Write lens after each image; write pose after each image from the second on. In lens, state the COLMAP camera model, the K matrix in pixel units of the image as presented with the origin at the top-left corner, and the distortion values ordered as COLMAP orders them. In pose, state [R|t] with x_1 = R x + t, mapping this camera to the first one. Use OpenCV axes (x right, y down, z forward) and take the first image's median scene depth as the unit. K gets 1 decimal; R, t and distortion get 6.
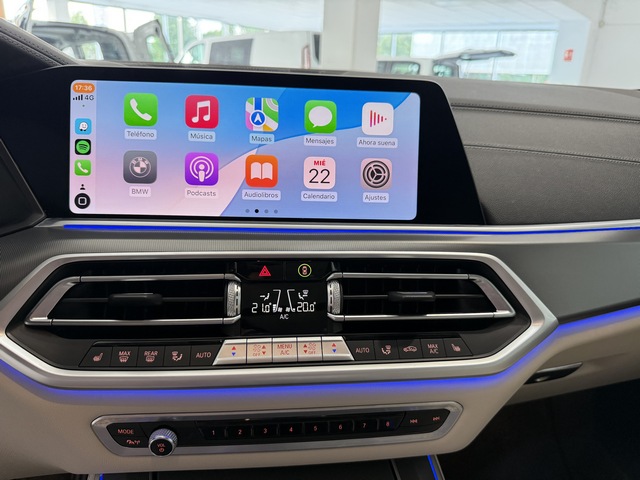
lens RADIAL K [[458.4, 0, 314.5], [0, 458.4, 244.5], [0, 0, 1]] dist [0.046714, -0.060920]
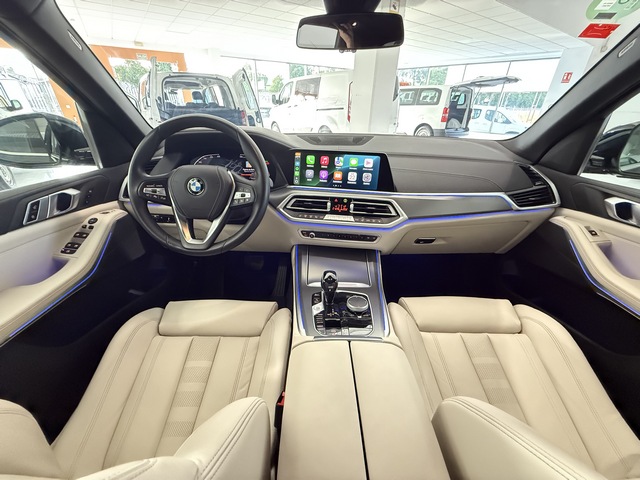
lens RADIAL K [[255.1, 0, 317.3], [0, 255.1, 239.4], [0, 0, 1]] dist [-0.001188, -0.000677]
pose [[0.971700, 0.095591, -0.216011, 0.268446], [-0.058486, 0.983348, 0.172066, 0.016692], [0.228862, -0.154563, 0.961110, -1.389405]]
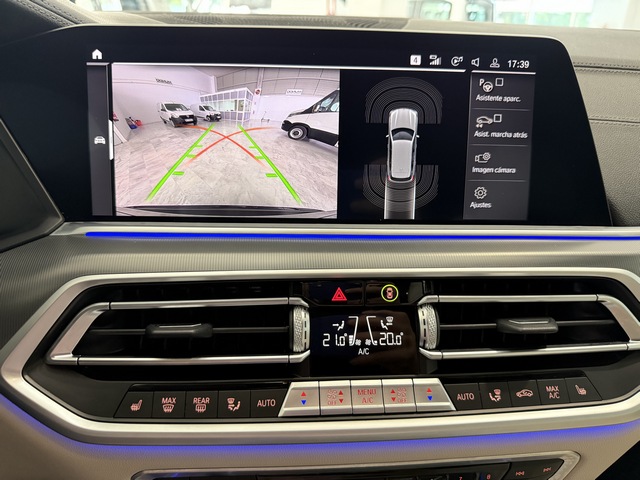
lens RADIAL K [[458.4, 0, 308.4], [0, 458.4, 235.1], [0, 0, 1]] dist [0.046714, -0.060920]
pose [[0.999218, 0.002916, -0.039430, -0.125975], [0.000731, 0.995743, 0.092173, -0.110901], [0.039531, -0.092130, 0.994962, 0.217177]]
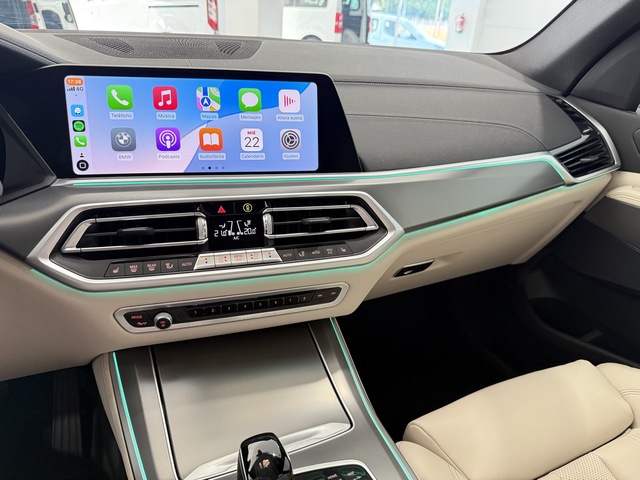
lens RADIAL K [[458.4, 0, 326.0], [0, 458.4, 241.9], [0, 0, 1]] dist [0.046714, -0.060920]
pose [[0.978586, -0.063402, 0.195831, -0.071369], [0.033825, 0.987979, 0.150842, -0.052889], [-0.203040, -0.140988, 0.968967, -0.559420]]
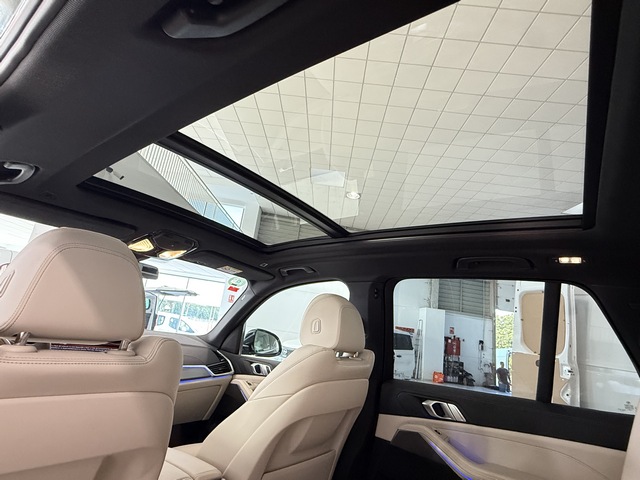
lens RADIAL K [[344.7, 0, 316.1], [0, 344.7, 233.7], [0, 0, 1]] dist [0.002337, 0.001163]
pose [[0.760019, 0.248832, 0.600378, -0.931360], [0.097795, 0.869492, -0.484168, 0.859037], [-0.642501, 0.426691, 0.636496, -3.828108]]
